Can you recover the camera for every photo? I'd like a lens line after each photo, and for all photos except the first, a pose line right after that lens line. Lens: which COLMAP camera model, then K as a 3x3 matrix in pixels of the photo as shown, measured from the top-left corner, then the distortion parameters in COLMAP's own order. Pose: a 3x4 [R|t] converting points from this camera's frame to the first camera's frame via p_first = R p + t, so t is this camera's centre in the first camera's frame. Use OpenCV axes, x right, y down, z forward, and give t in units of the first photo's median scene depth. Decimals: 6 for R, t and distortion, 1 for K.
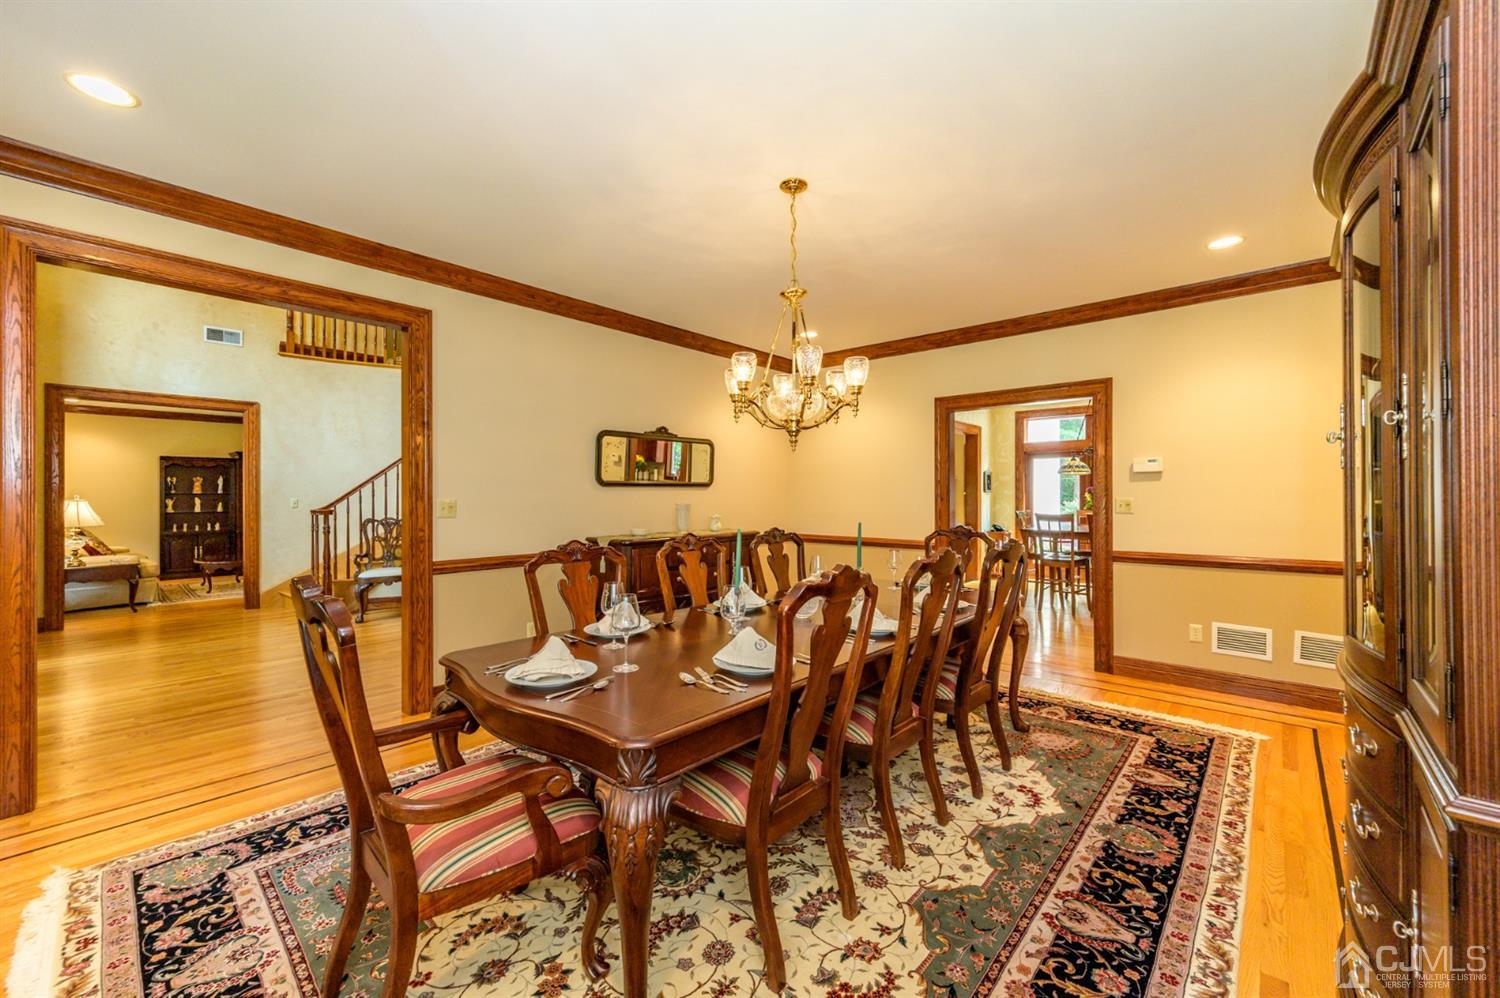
lens RADIAL K [[589.6, 0, 750.7], [0, 589.6, 493.4], [0, 0, 1]] dist [-0.002084, 0.000012]
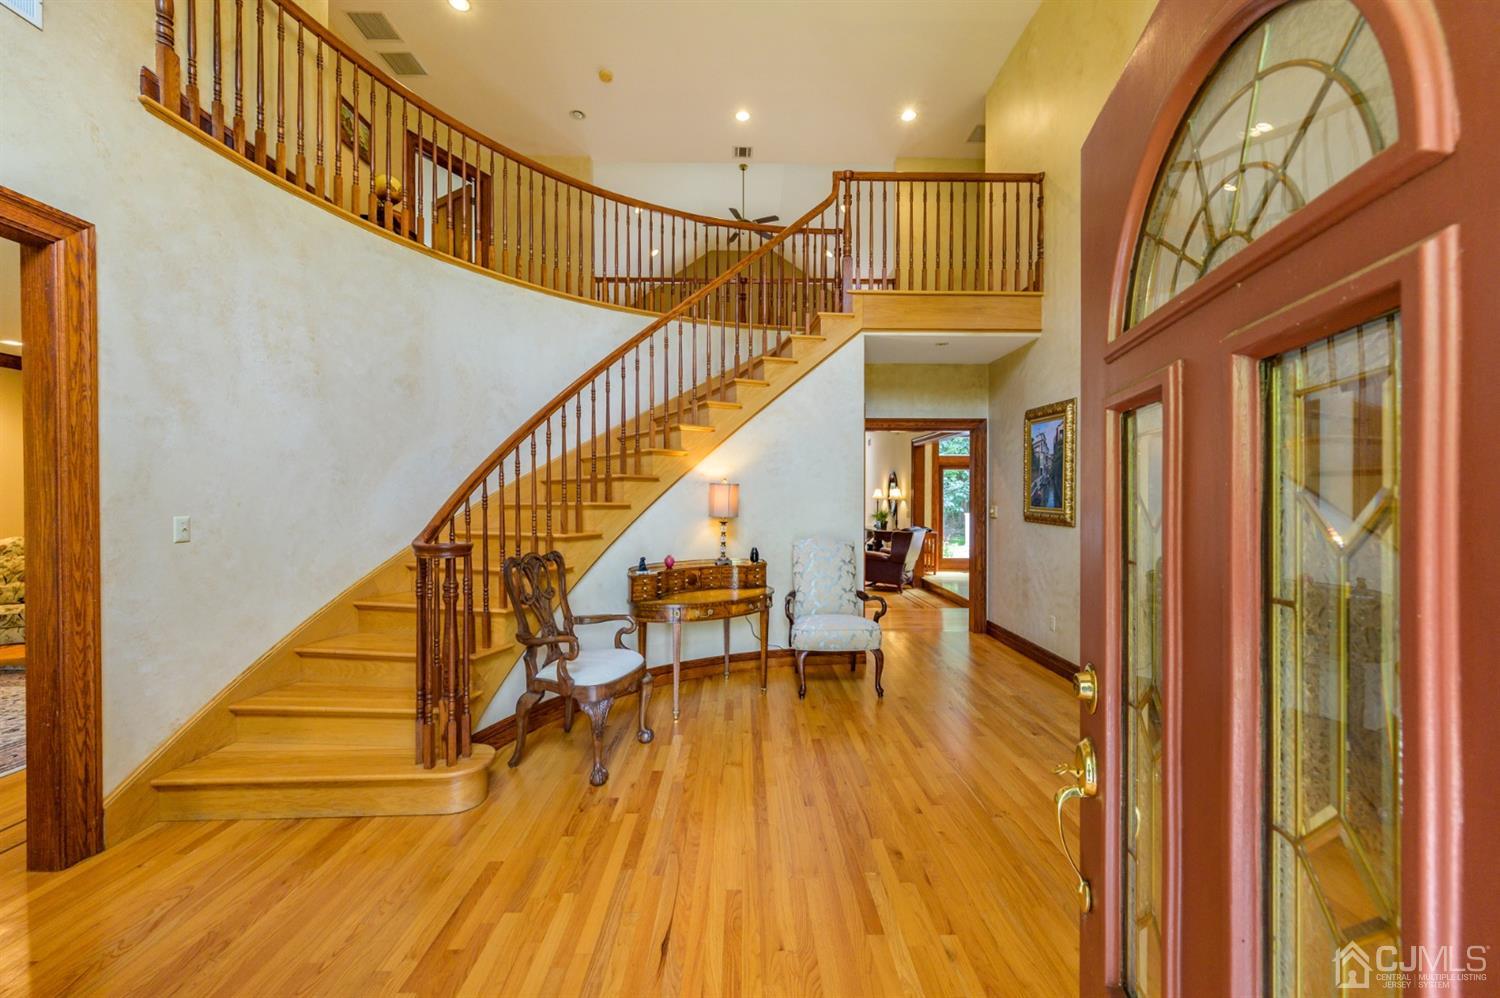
lens RADIAL K [[589.6, 0, 745.9], [0, 589.6, 500.3], [0, 0, 1]] dist [-0.002084, 0.000012]
pose [[0.738324, -0.001647, 0.674444, -0.743559], [-0.005878, 0.999943, 0.008876, -0.006389], [-0.674421, -0.010518, 0.738272, 0.483115]]
